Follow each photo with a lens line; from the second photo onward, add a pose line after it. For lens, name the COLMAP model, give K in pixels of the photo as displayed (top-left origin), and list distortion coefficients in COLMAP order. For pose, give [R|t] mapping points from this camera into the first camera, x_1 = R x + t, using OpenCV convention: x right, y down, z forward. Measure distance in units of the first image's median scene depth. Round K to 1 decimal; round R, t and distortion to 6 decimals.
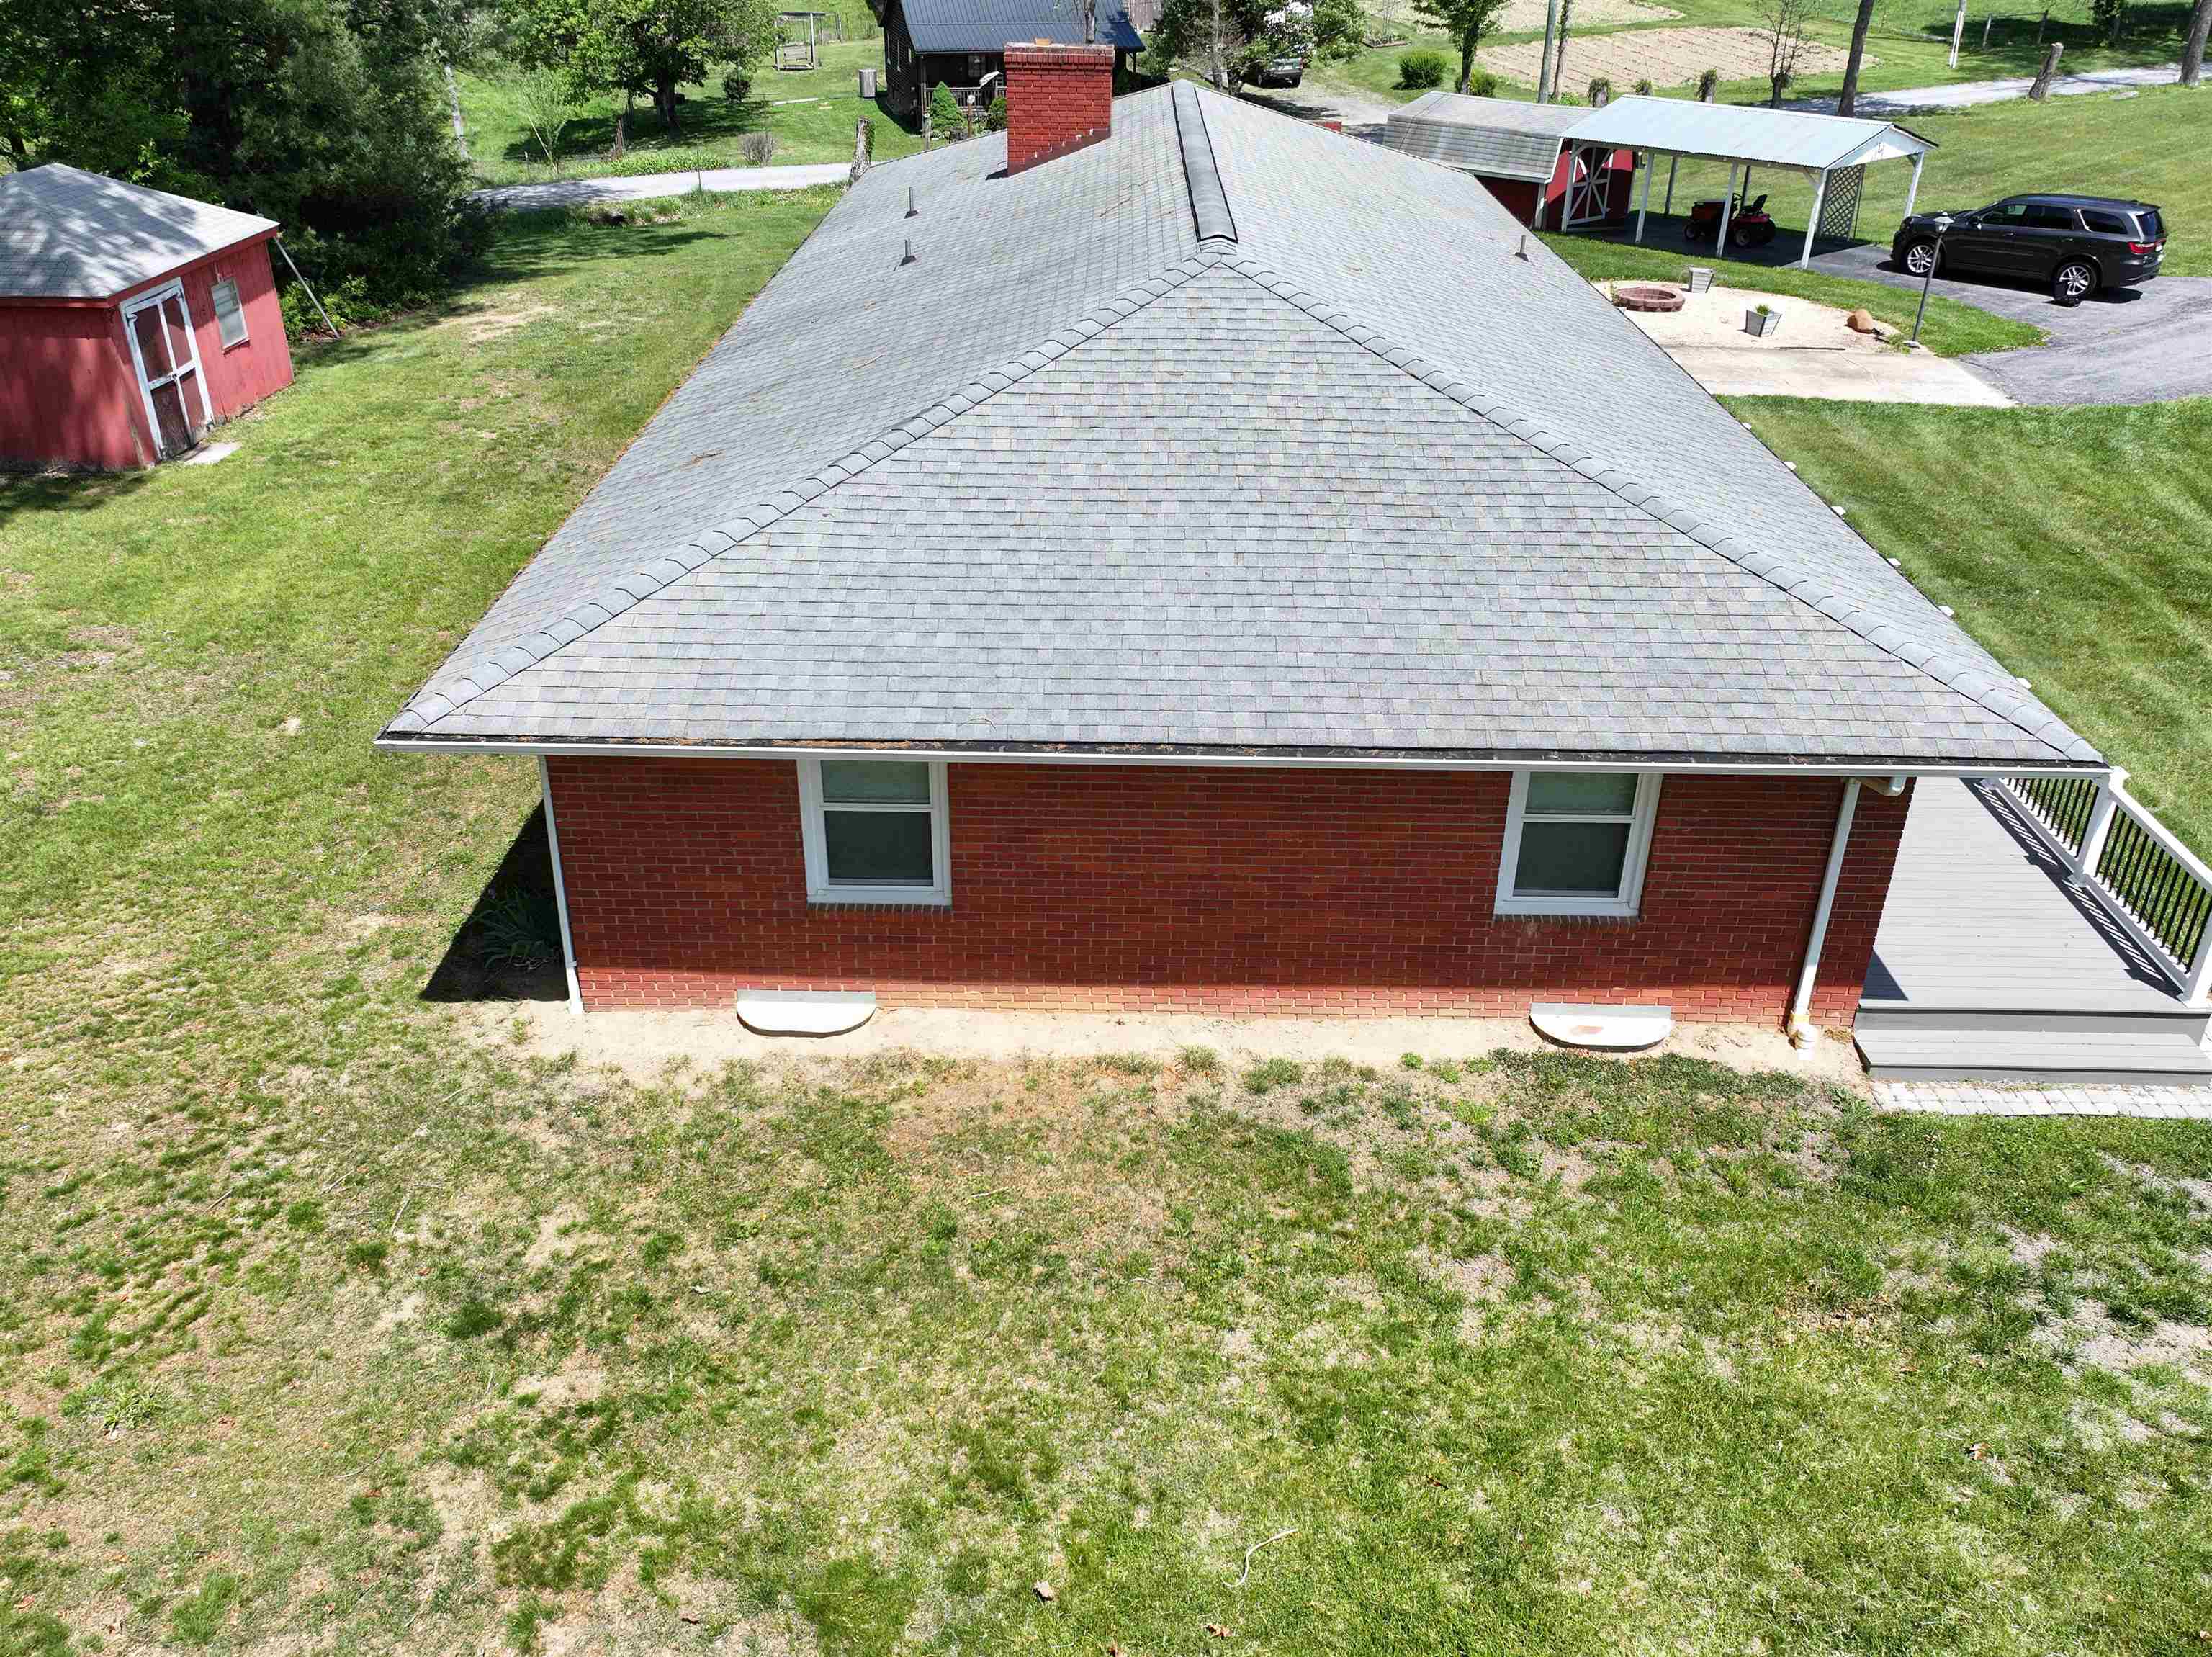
lens RADIAL K [[1793.5, 0, 1106.1], [0, 1793.5, 846.3], [0, 0, 1]] dist [0.009718, -0.007381]
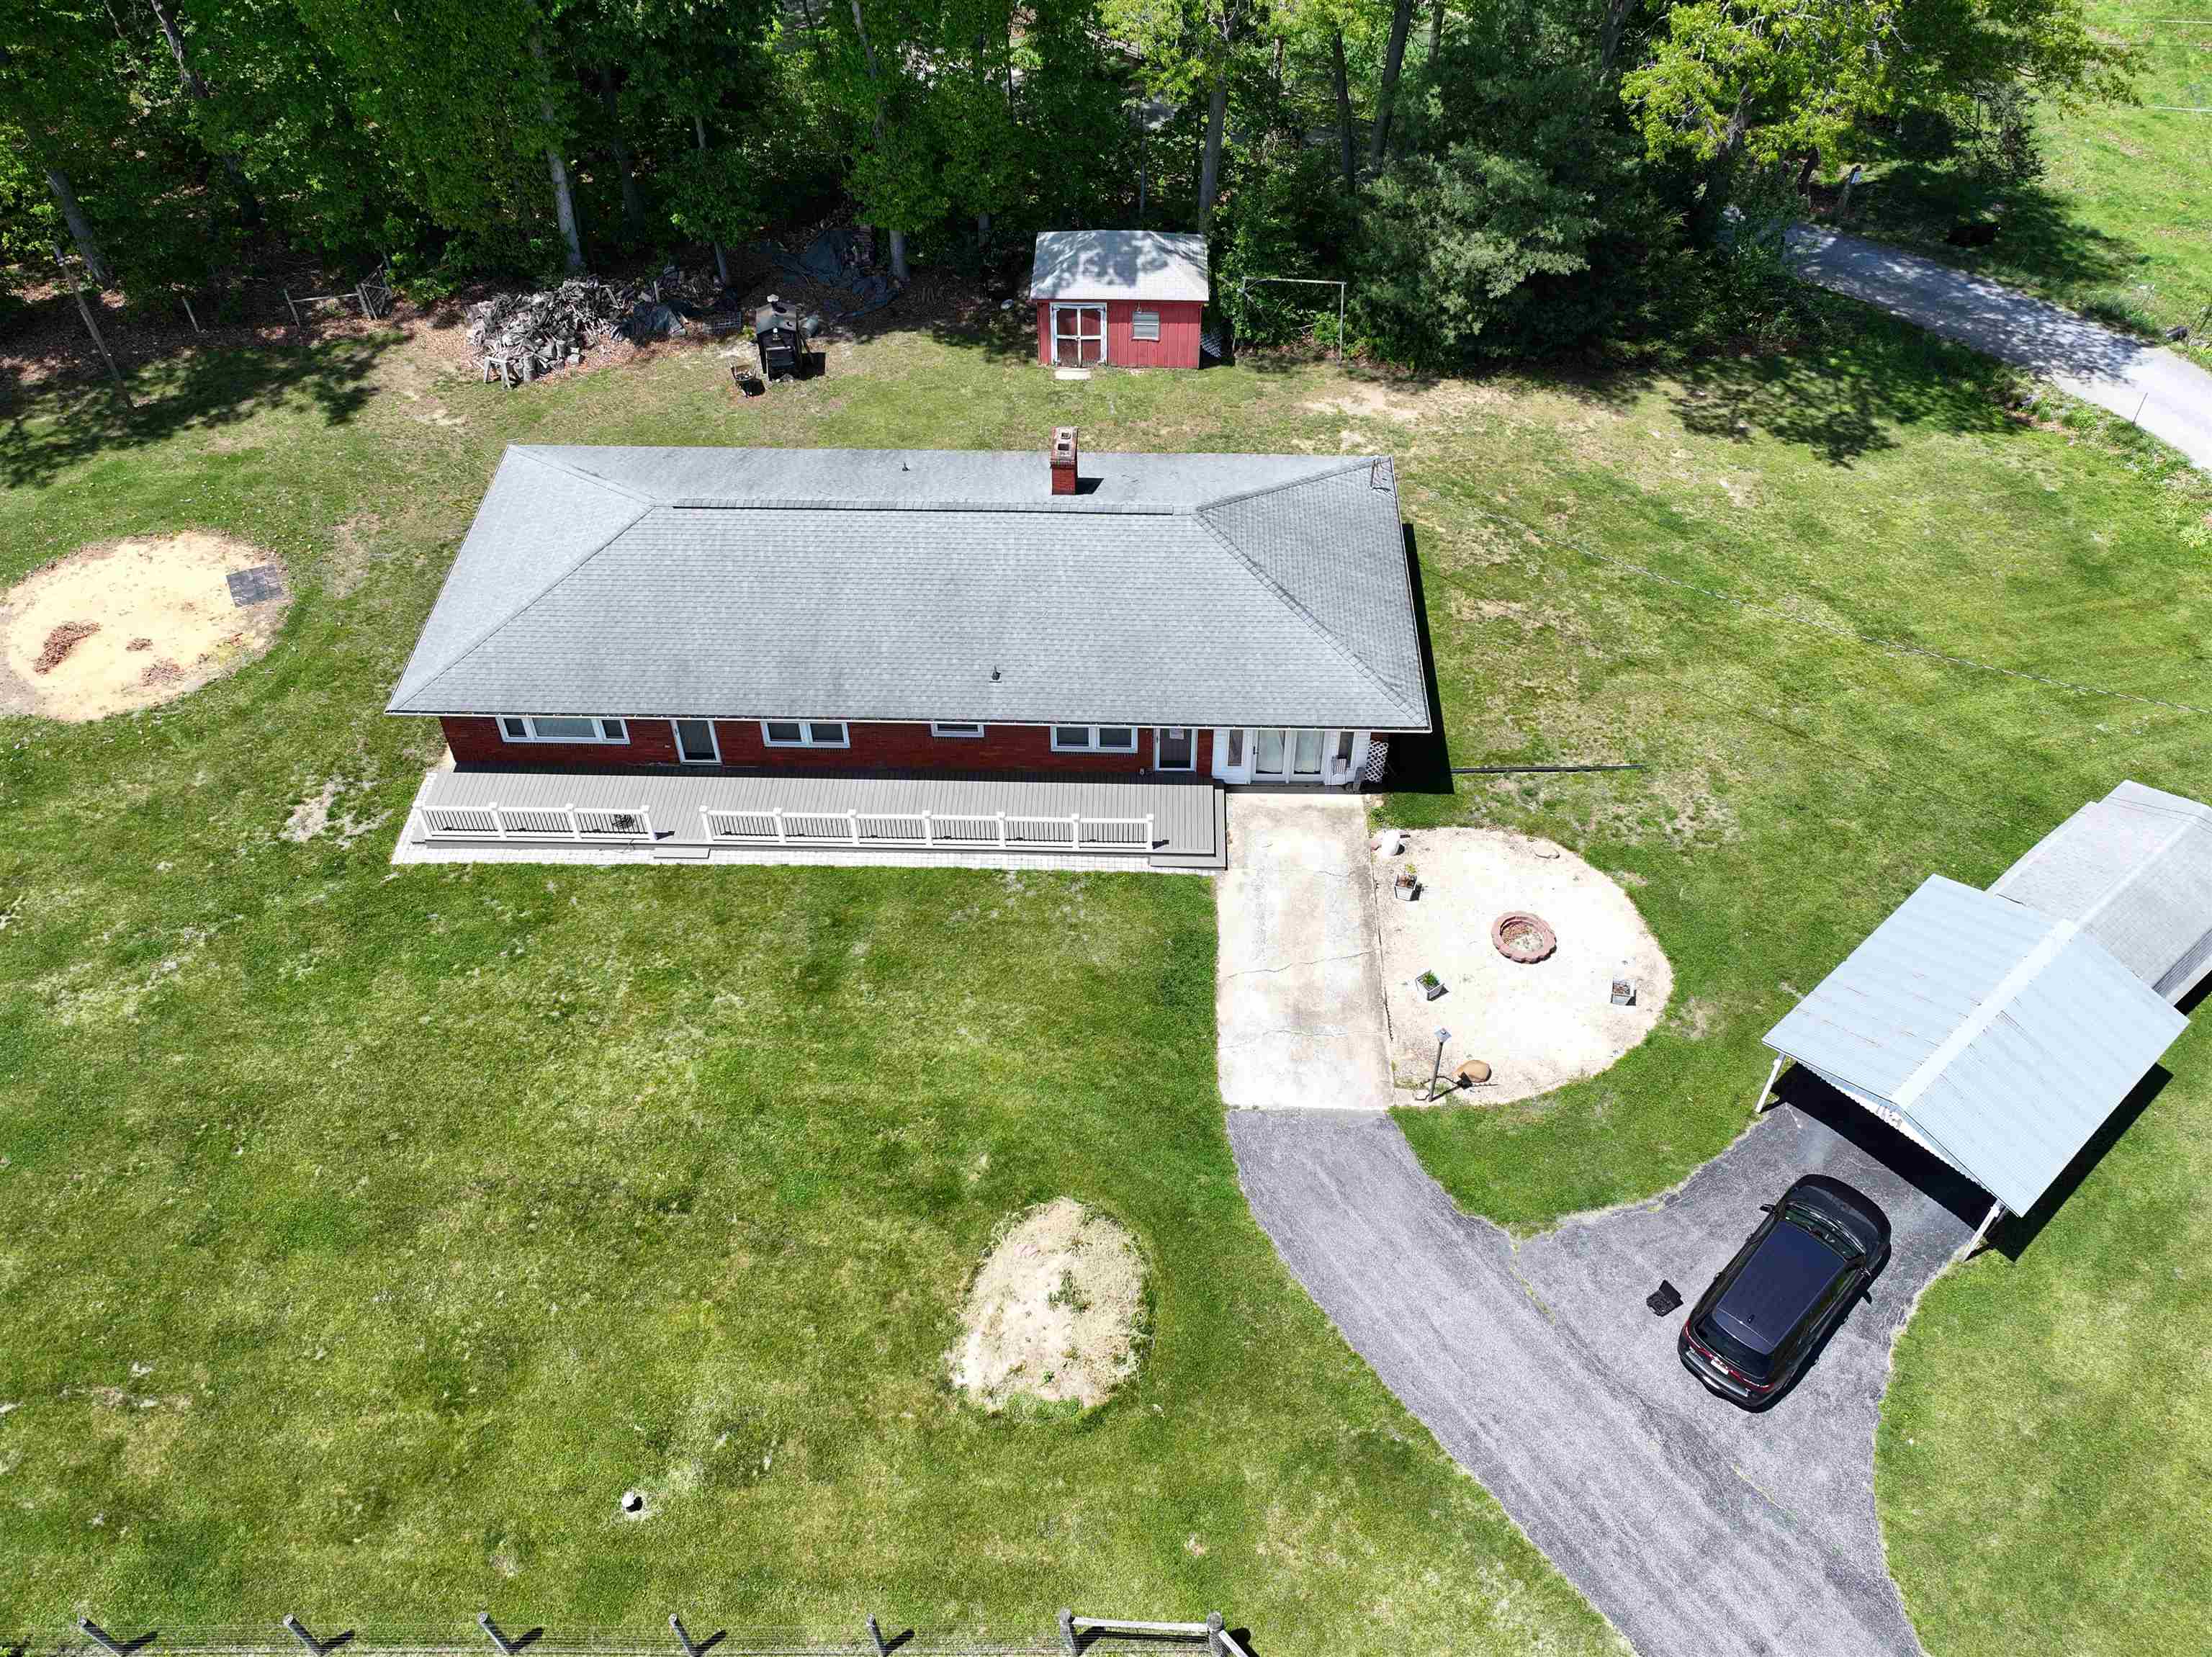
lens RADIAL K [[1789.5, 0, 1105.2], [0, 1789.5, 850.2], [0, 0, 1]] dist [0.003990, 0.007534]
pose [[-0.015142, 0.711600, -0.702421, 2.918309], [-0.477819, 0.611948, 0.630245, -2.541005], [0.878328, 0.345174, 0.330750, 1.043413]]
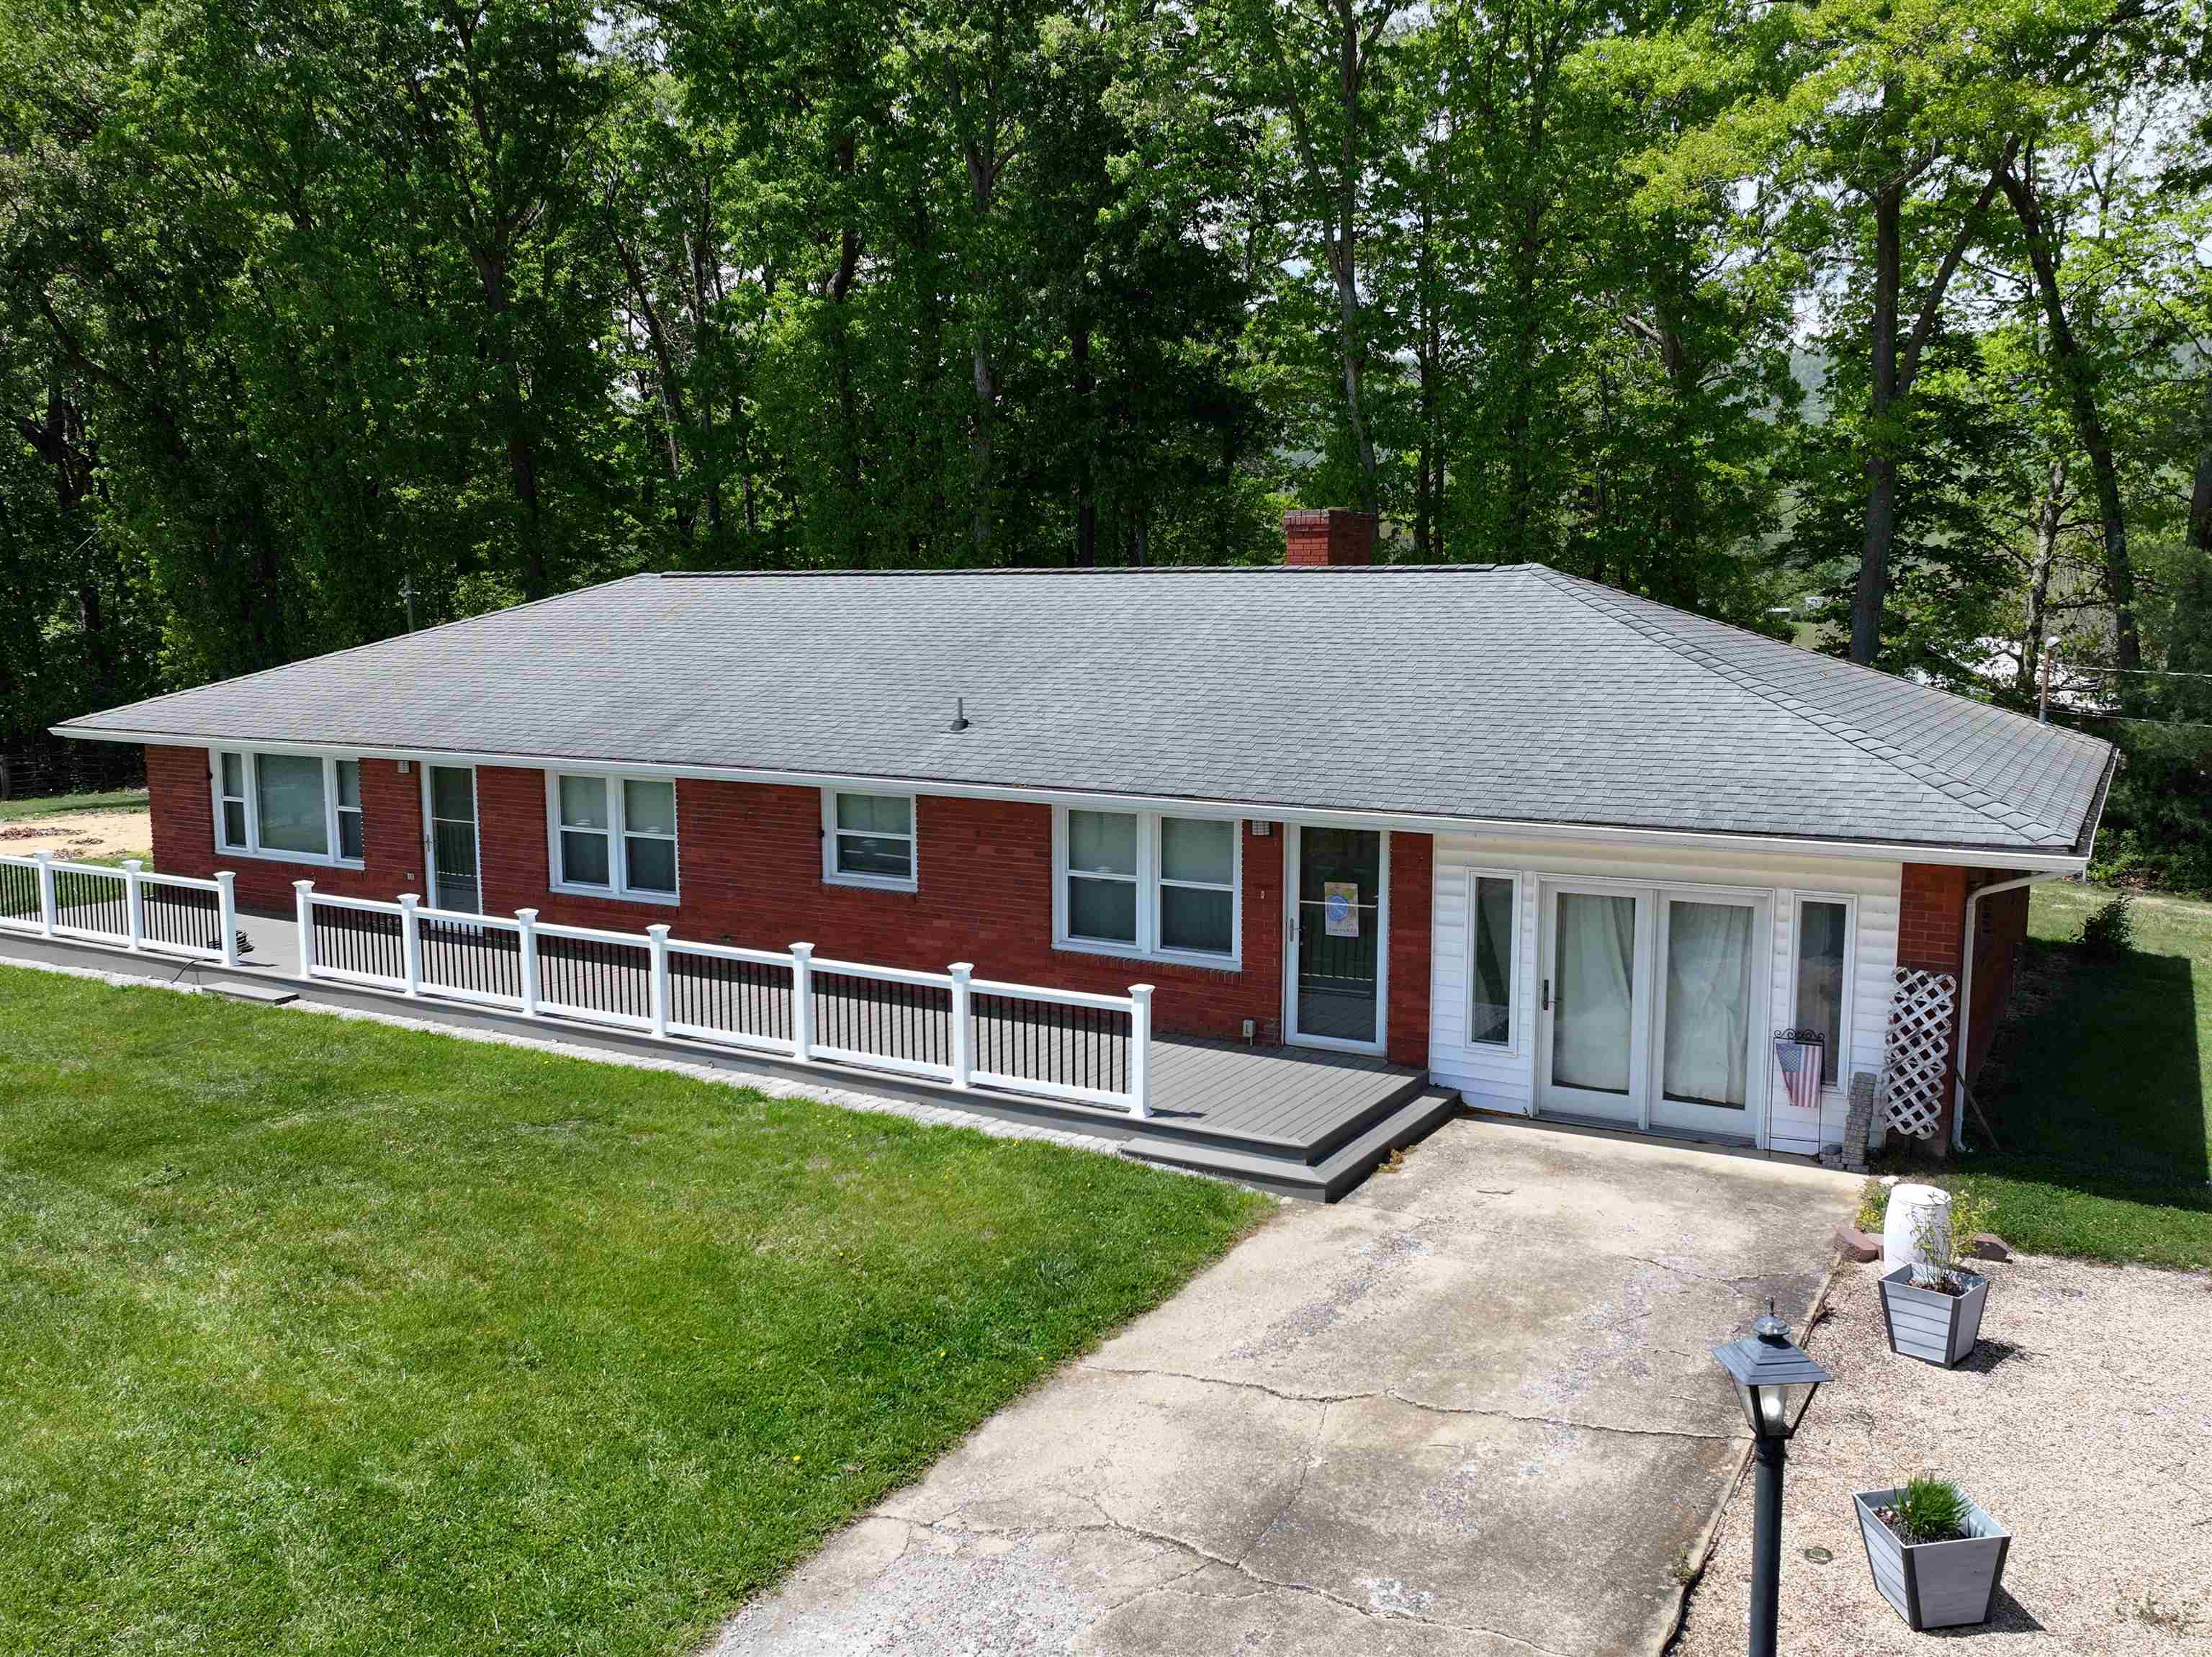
lens RADIAL K [[1793.5, 0, 1106.1], [0, 1793.5, 846.3], [0, 0, 1]] dist [0.009718, -0.007381]
pose [[-0.491969, 0.105714, -0.864171, 1.592736], [-0.424919, 0.837191, 0.344319, -1.053416], [0.759875, 0.536597, -0.366952, 2.483571]]
